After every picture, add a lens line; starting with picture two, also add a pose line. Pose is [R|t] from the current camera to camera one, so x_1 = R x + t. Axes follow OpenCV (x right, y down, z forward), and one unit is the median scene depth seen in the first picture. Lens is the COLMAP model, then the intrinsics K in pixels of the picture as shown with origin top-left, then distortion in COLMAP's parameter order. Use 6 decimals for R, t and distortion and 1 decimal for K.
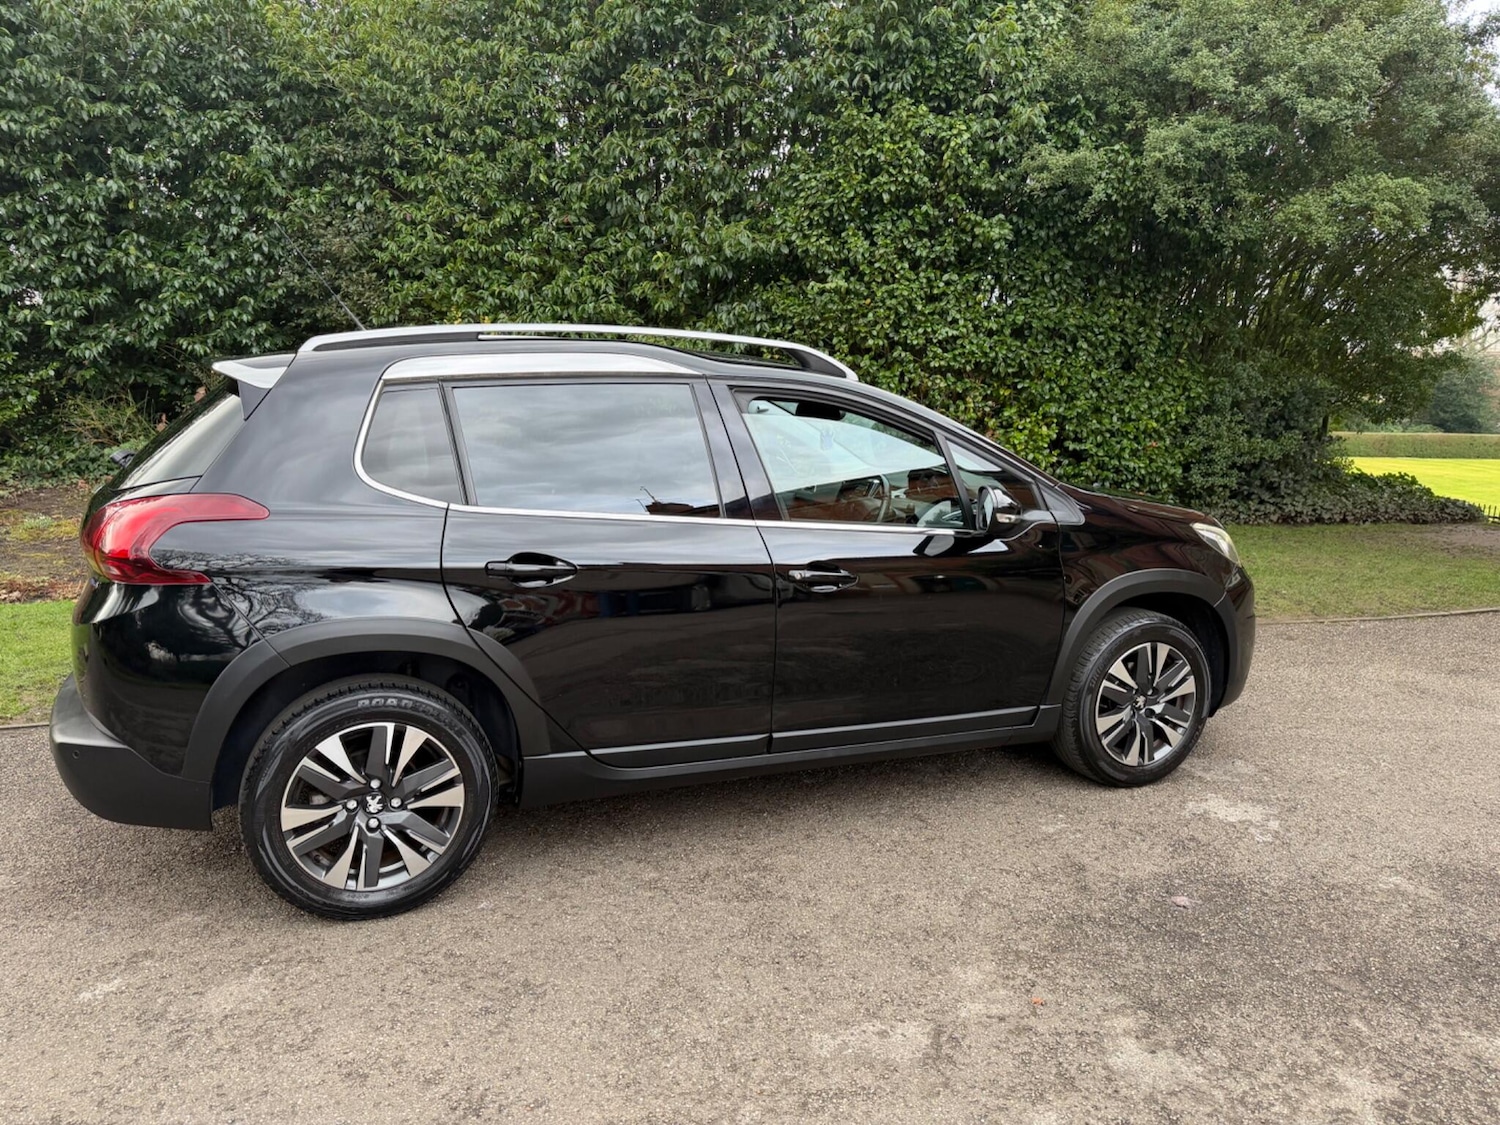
lens RADIAL K [[1050.0, 0, 743.0], [0, 1050.0, 563.0], [0, 0, 1]] dist [0.006225, -0.010855]
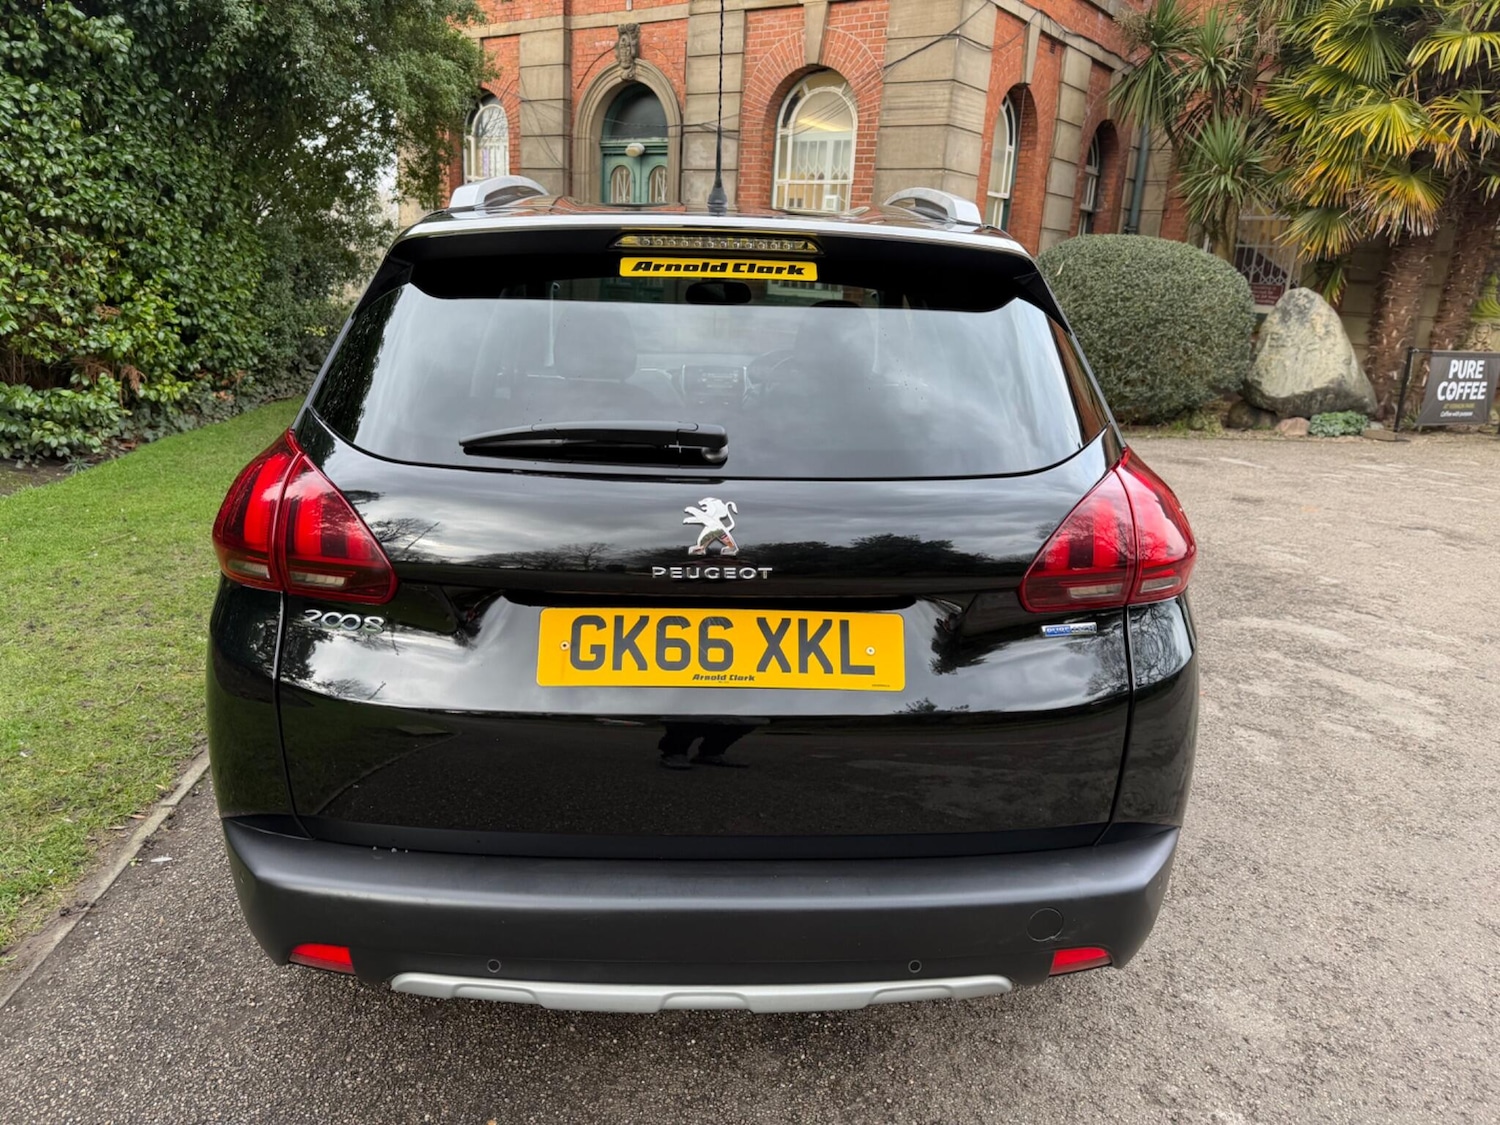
lens RADIAL K [[1048.6, 0, 750.0], [0, 1048.6, 562.5], [0, 0, 1]] dist [0.021596, -0.022685]
pose [[0.397725, -0.234593, 0.887007, -0.335875], [0.128303, 0.971481, 0.199405, -0.037552], [-0.908490, 0.034497, 0.416481, 0.267811]]
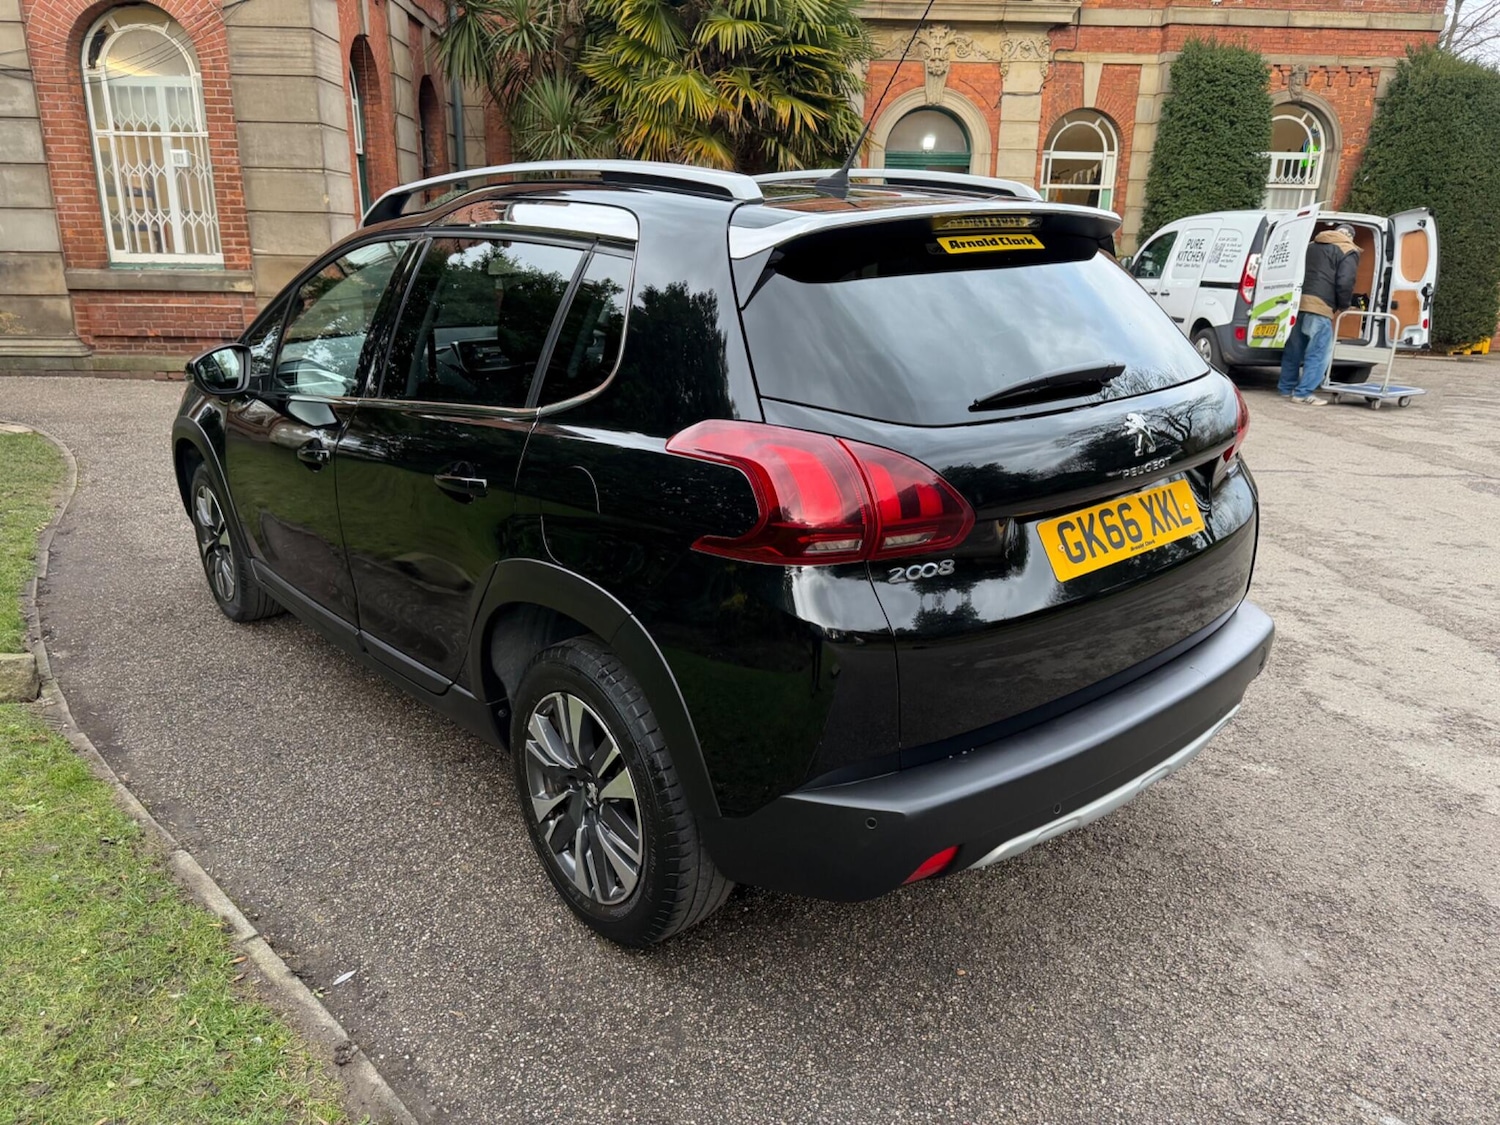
lens RADIAL K [[1050.0, 0, 743.0], [0, 1050.0, 563.0], [0, 0, 1]] dist [0.006225, -0.010855]
pose [[-0.256878, -0.289449, 0.922081, -0.382167], [0.175563, 0.924246, 0.339038, -0.075337], [-0.950364, 0.248974, -0.186602, 0.464617]]
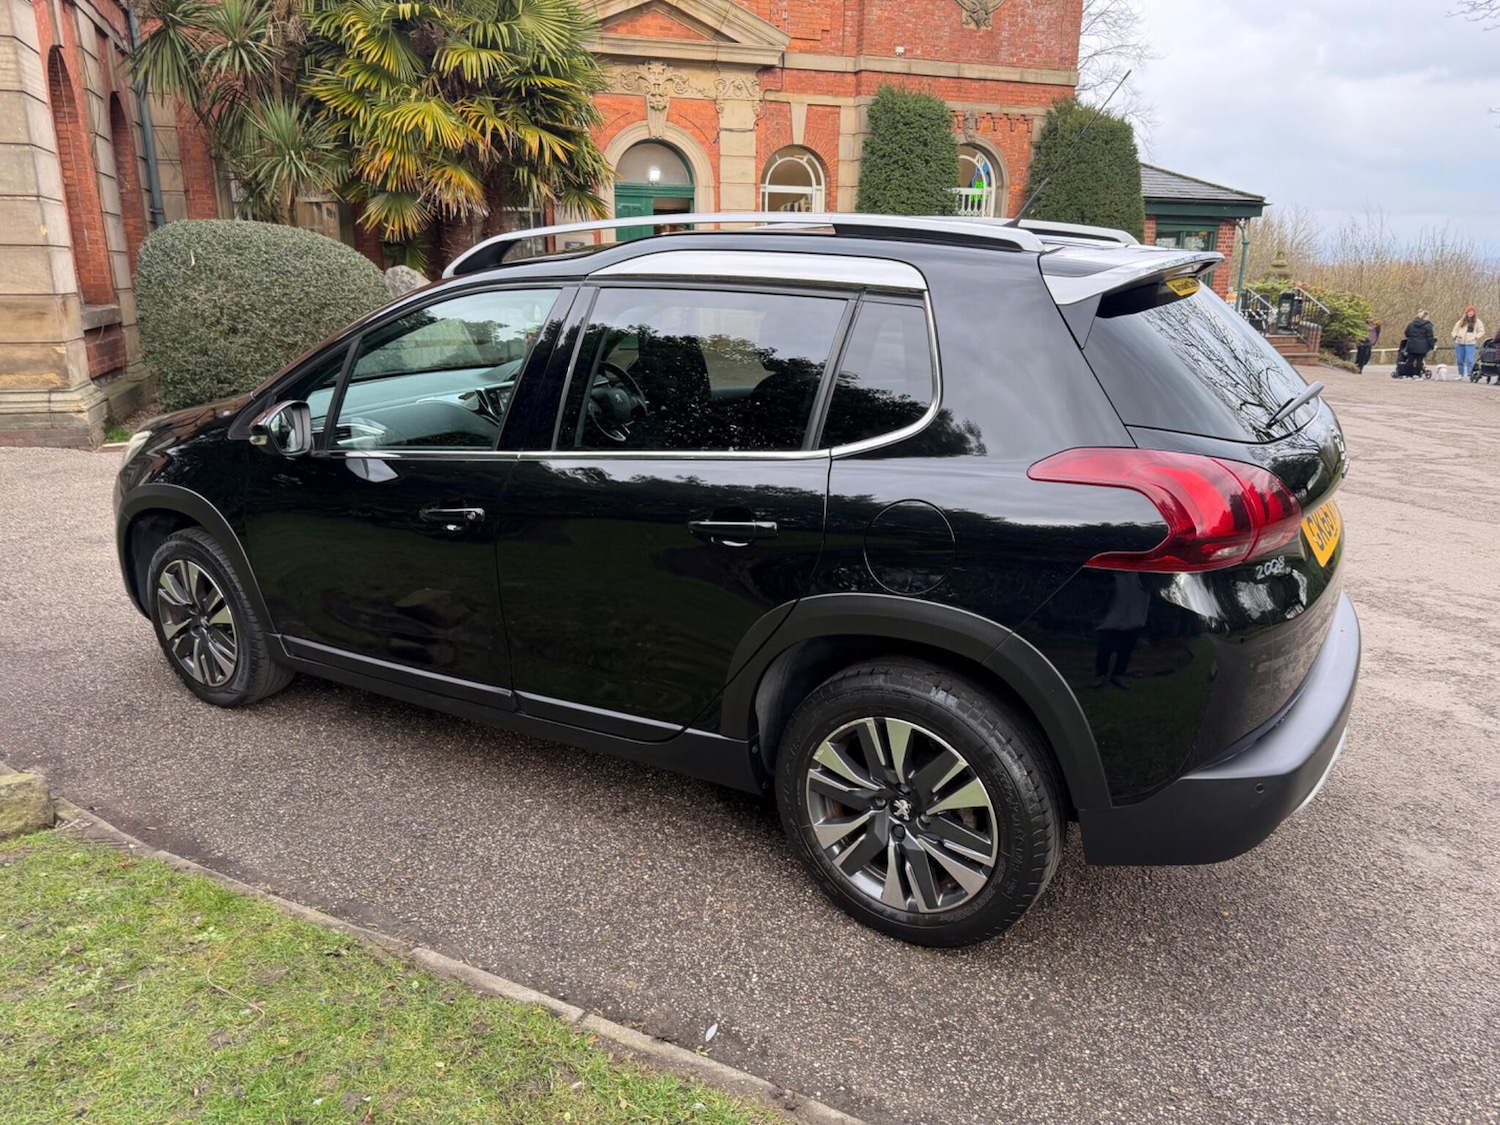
lens RADIAL K [[1050.0, 0, 743.0], [0, 1050.0, 563.0], [0, 0, 1]] dist [0.006225, -0.010855]
pose [[-0.532025, -0.232856, 0.814081, -0.337555], [0.159592, 0.916634, 0.366487, -0.105579], [-0.831553, 0.324901, -0.450510, 0.595919]]
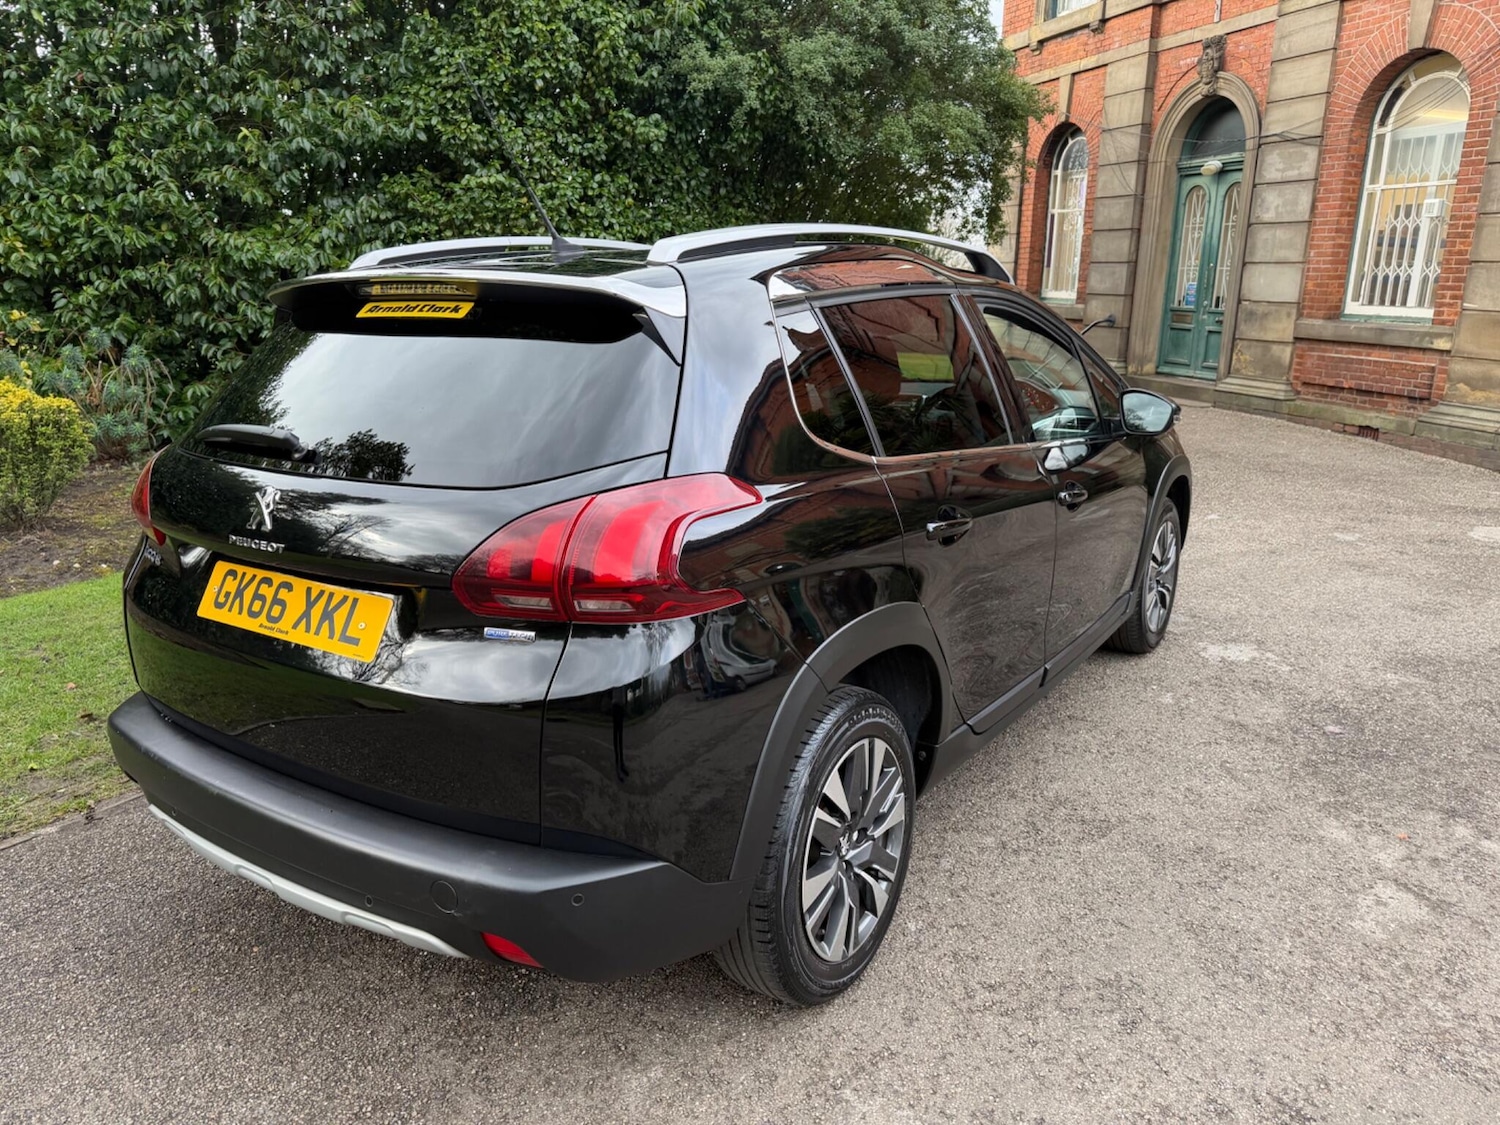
lens RADIAL K [[1049.4, 0, 749.7], [0, 1049.4, 557.2], [0, 0, 1]] dist [-0.001130, -0.007372]
pose [[0.851527, -0.133953, 0.506910, -0.219283], [0.097313, 0.990393, 0.098246, -0.013339], [-0.515200, -0.034330, 0.856382, 0.111326]]
